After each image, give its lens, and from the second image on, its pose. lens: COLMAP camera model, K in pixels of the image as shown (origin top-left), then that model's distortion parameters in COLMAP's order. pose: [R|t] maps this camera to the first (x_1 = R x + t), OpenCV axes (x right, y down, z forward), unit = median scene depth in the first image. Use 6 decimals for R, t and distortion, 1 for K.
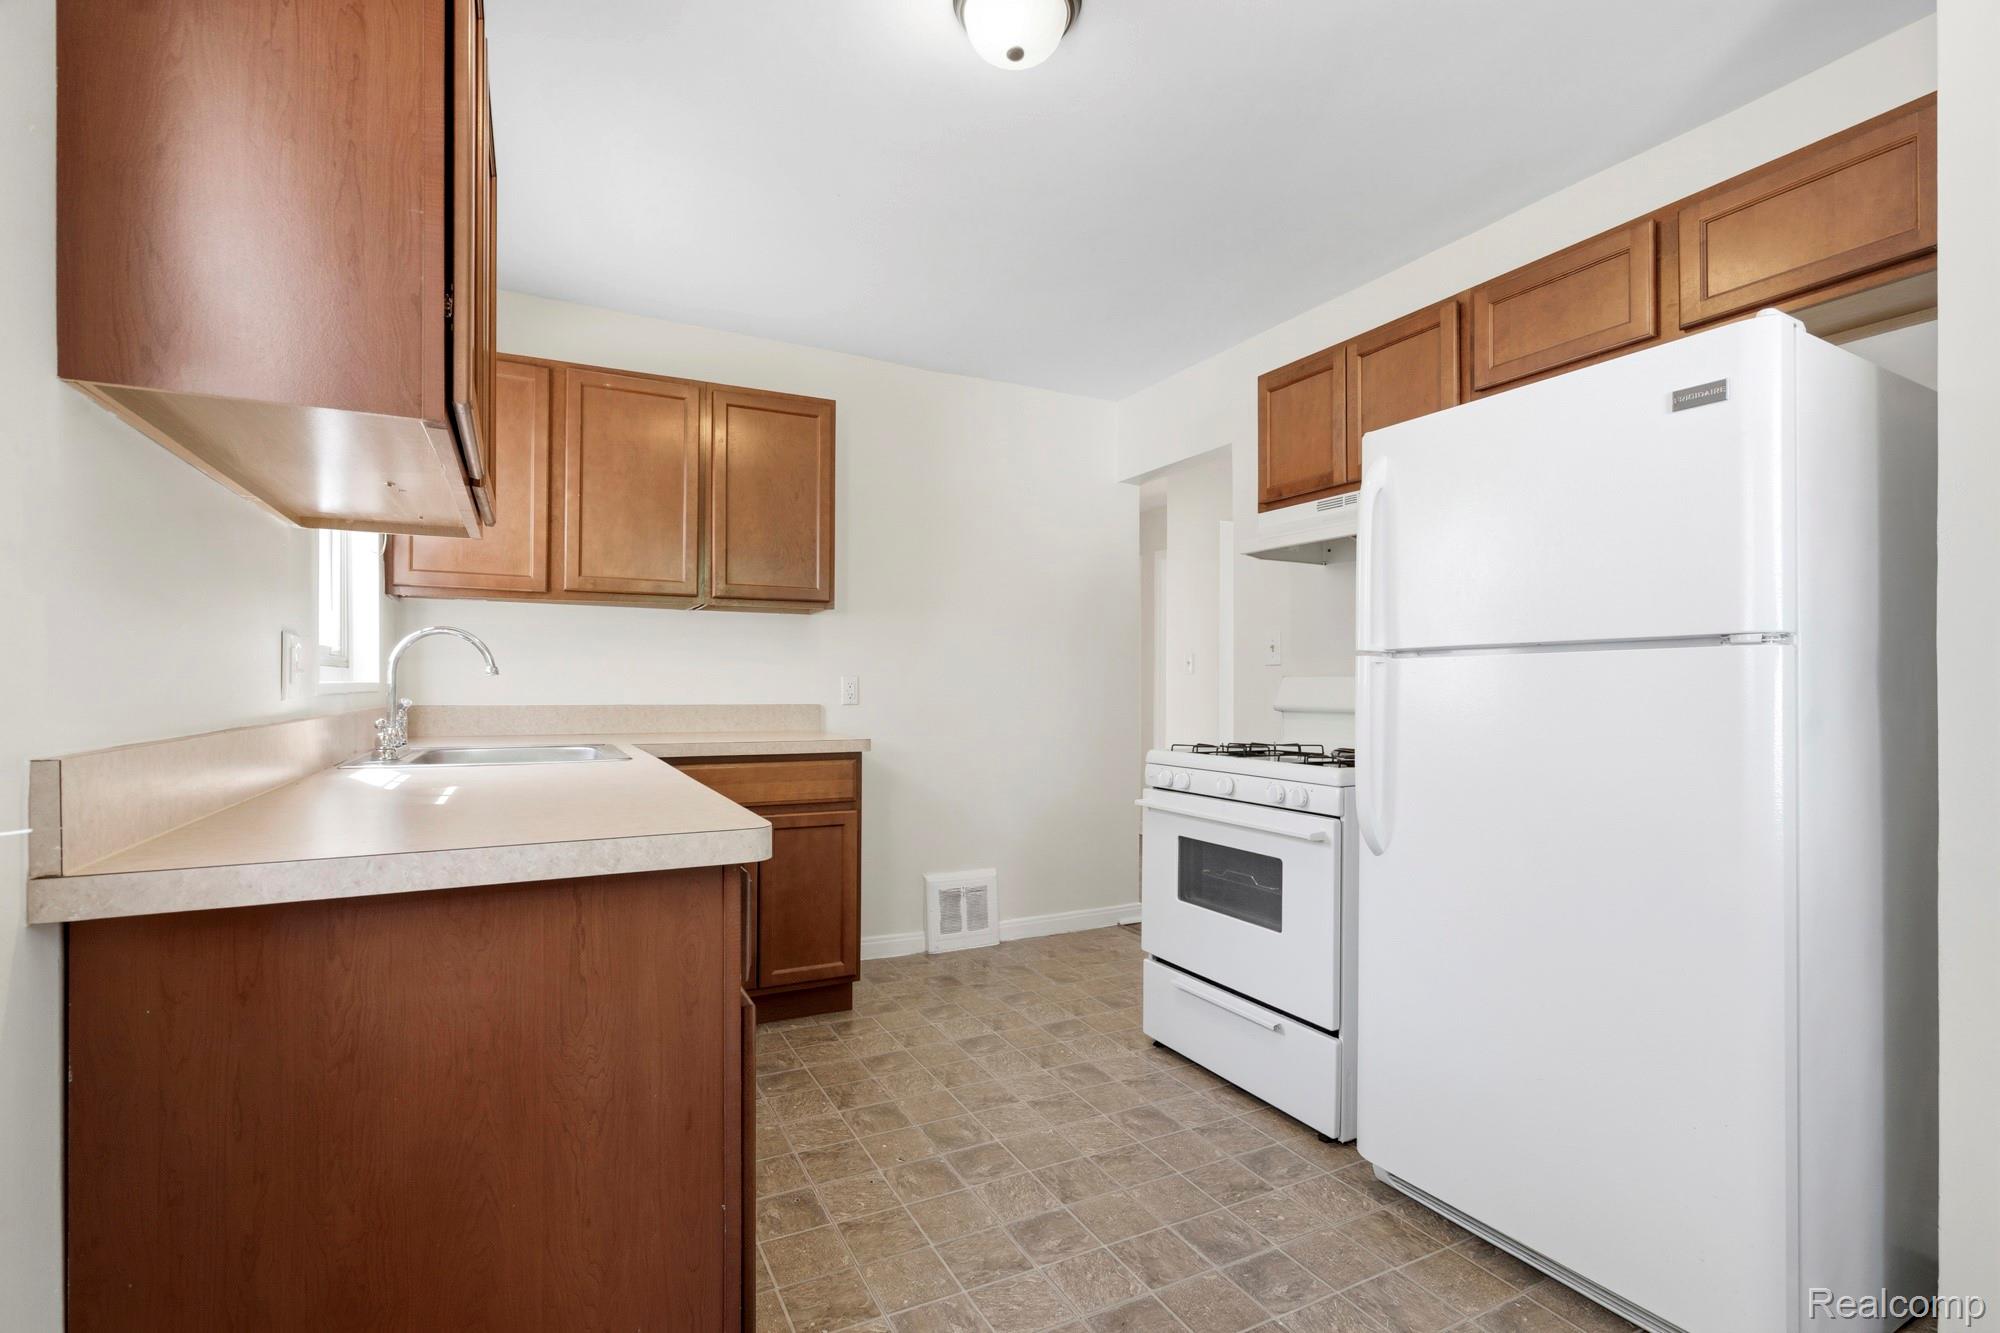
lens RADIAL K [[893.7, 0, 1003.8], [0, 893.7, 680.8], [0, 0, 1]] dist [-0.000344, 0.000104]
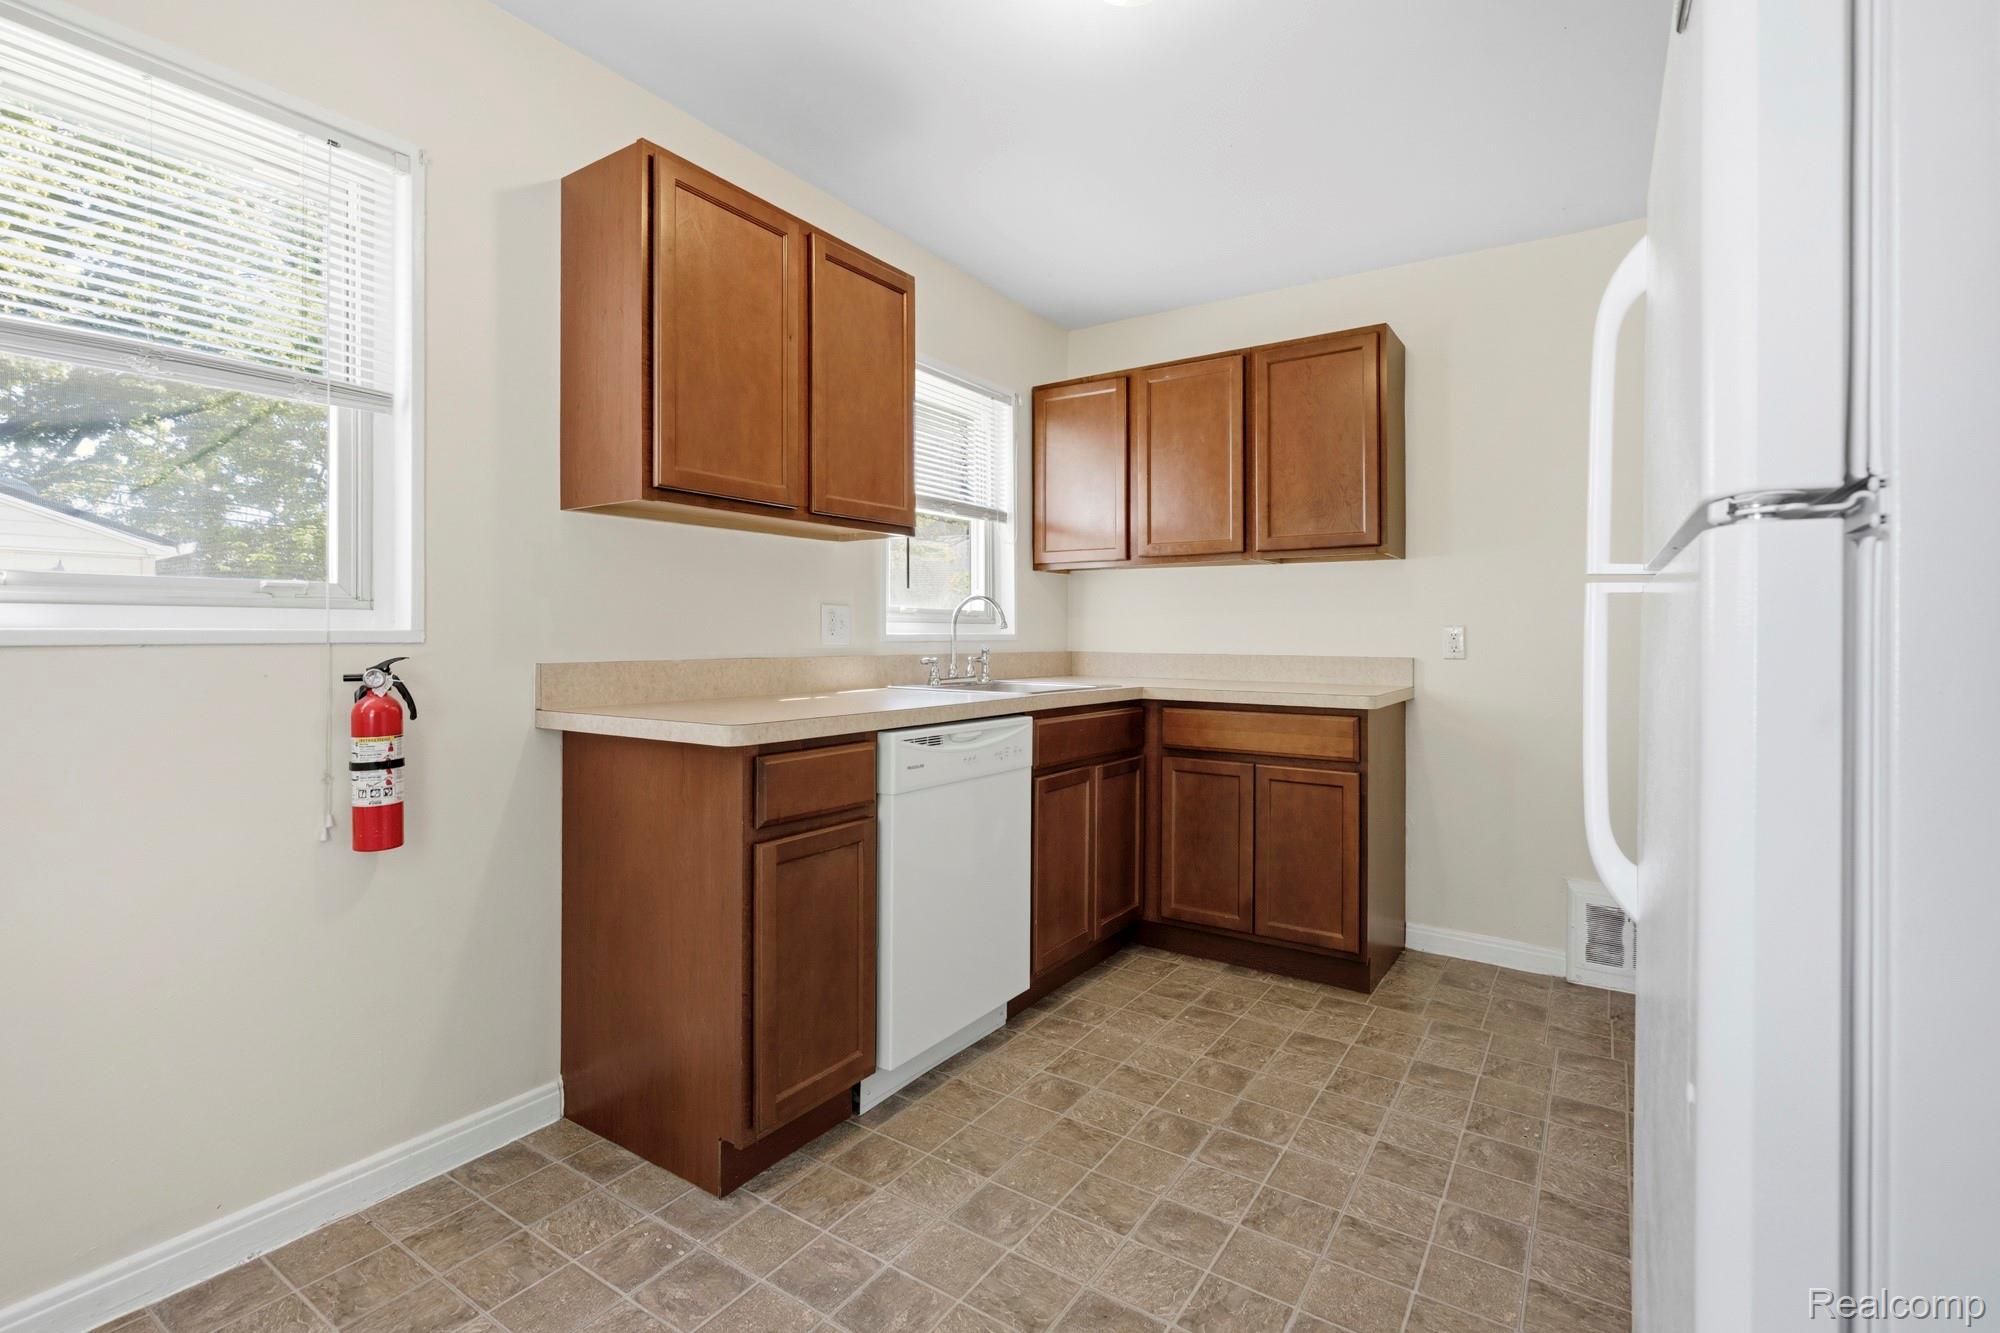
lens RADIAL K [[923.9, 0, 997.2], [0, 923.9, 631.7], [0, 0, 1]] dist [-0.000919, 0.000171]
pose [[0.480810, -0.007569, -0.876792, 0.515047], [0.006048, 0.999968, -0.005316, 0.004016], [0.876804, -0.002747, 0.480840, 0.241632]]
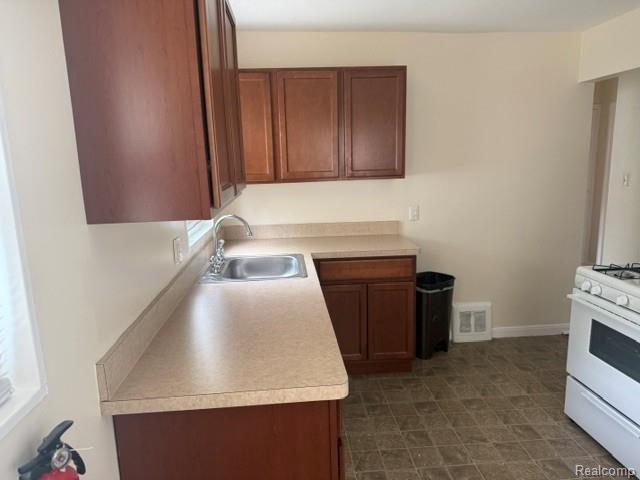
lens RADIAL K [[453.4, 0, 327.5], [0, 453.4, 240.3], [0, 0, 1]] dist [0.036970, -0.048181]
pose [[0.924490, 0.044260, -0.378628, 0.043259], [0.028335, 0.982511, 0.184034, -0.155508], [0.380151, -0.180866, 0.907068, 0.002261]]
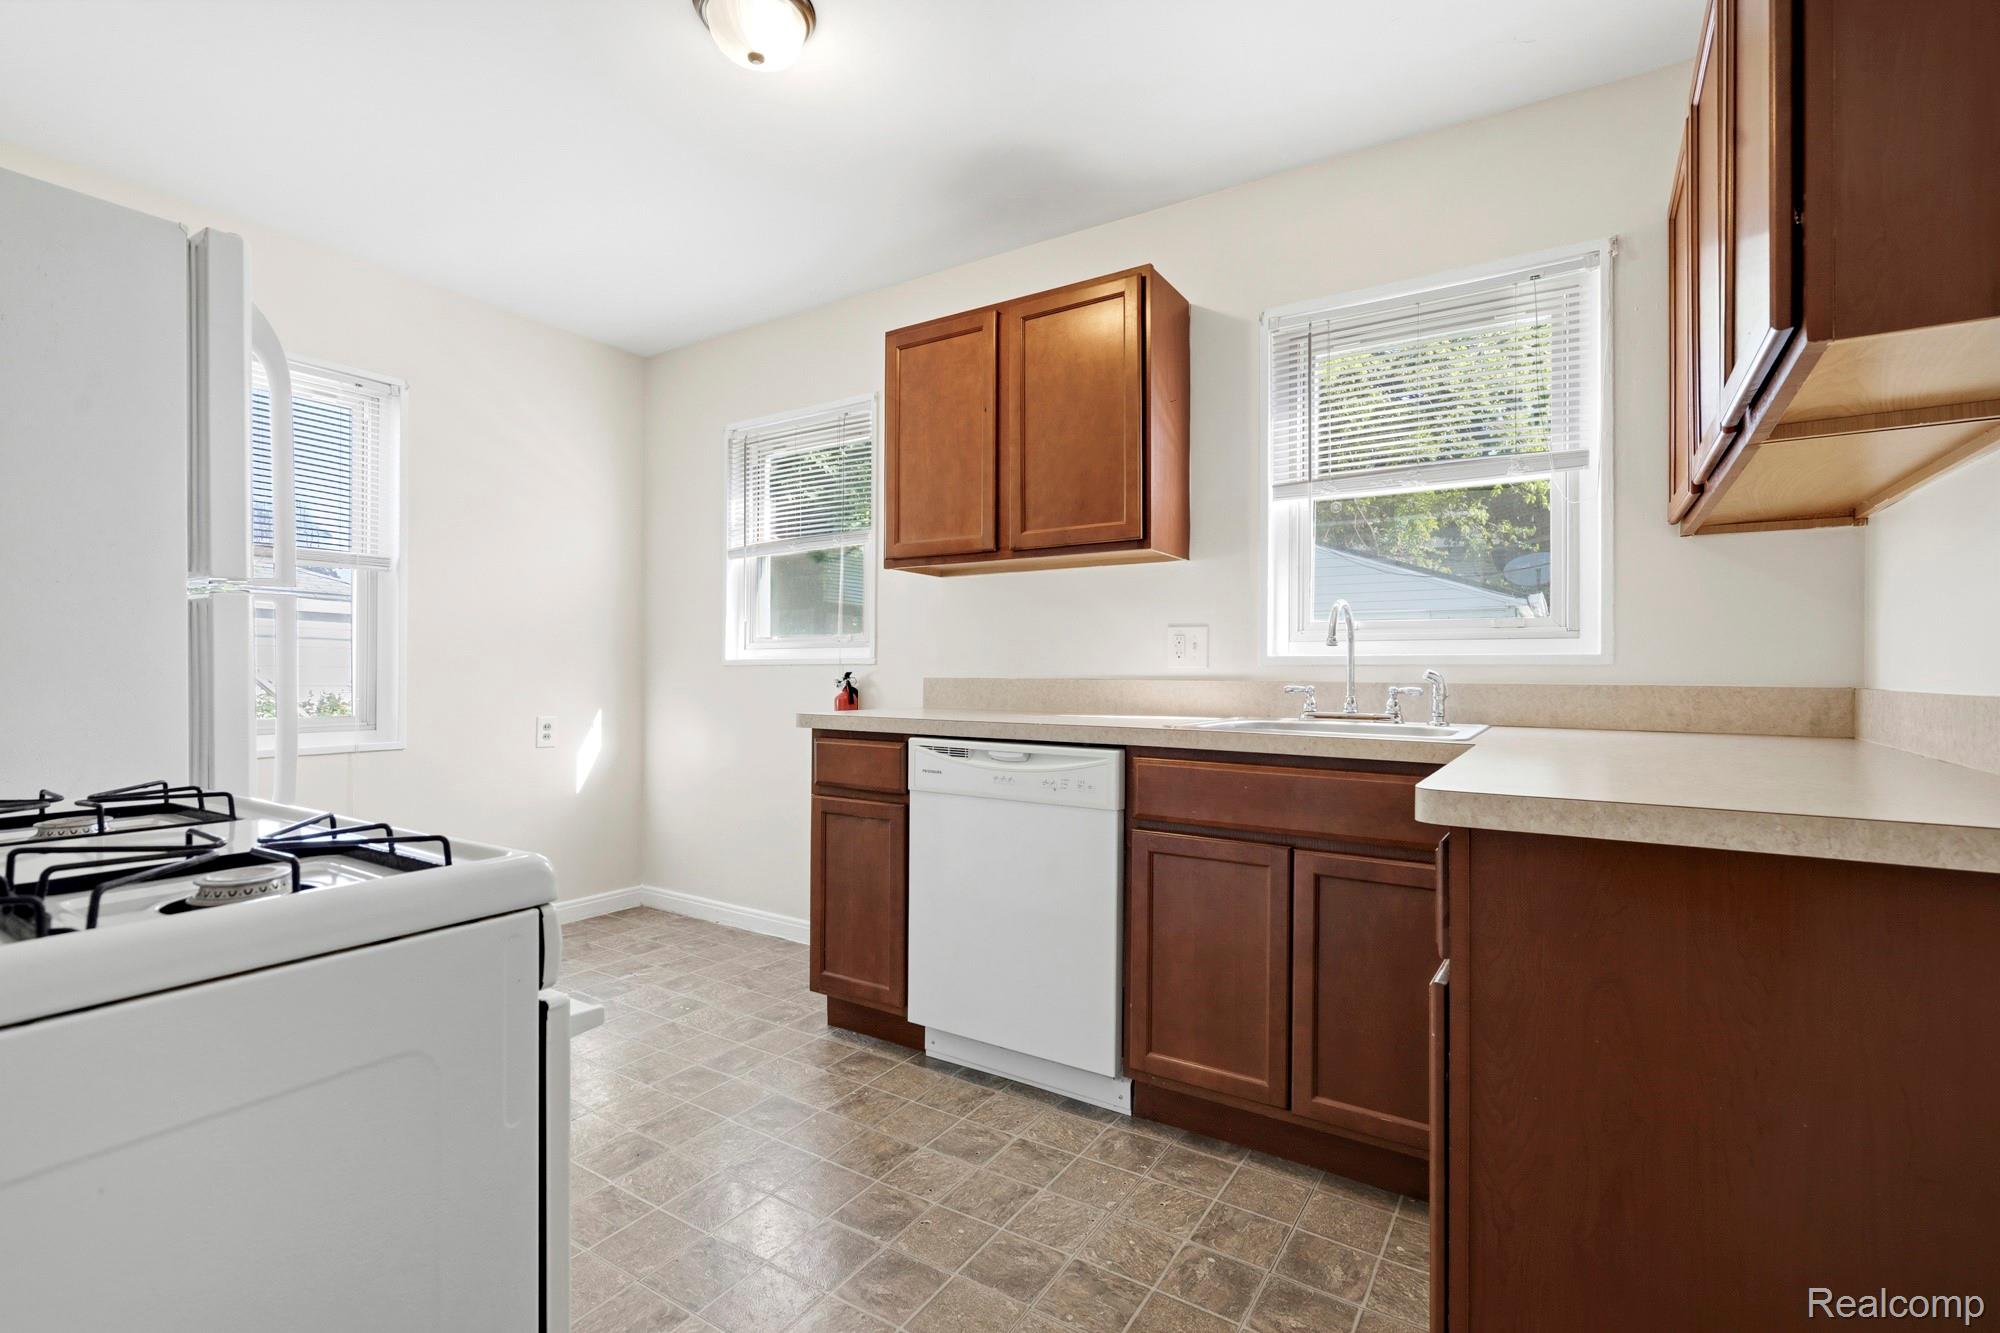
lens RADIAL K [[908.5, 0, 1001.3], [0, 908.5, 680.1], [0, 0, 1]] dist [-0.001757, 0.000098]
pose [[-0.868933, -0.007294, -0.494875, 0.179977], [-0.007374, 0.999971, -0.001790, 0.026933], [0.494874, 0.002094, -0.868962, 1.306978]]
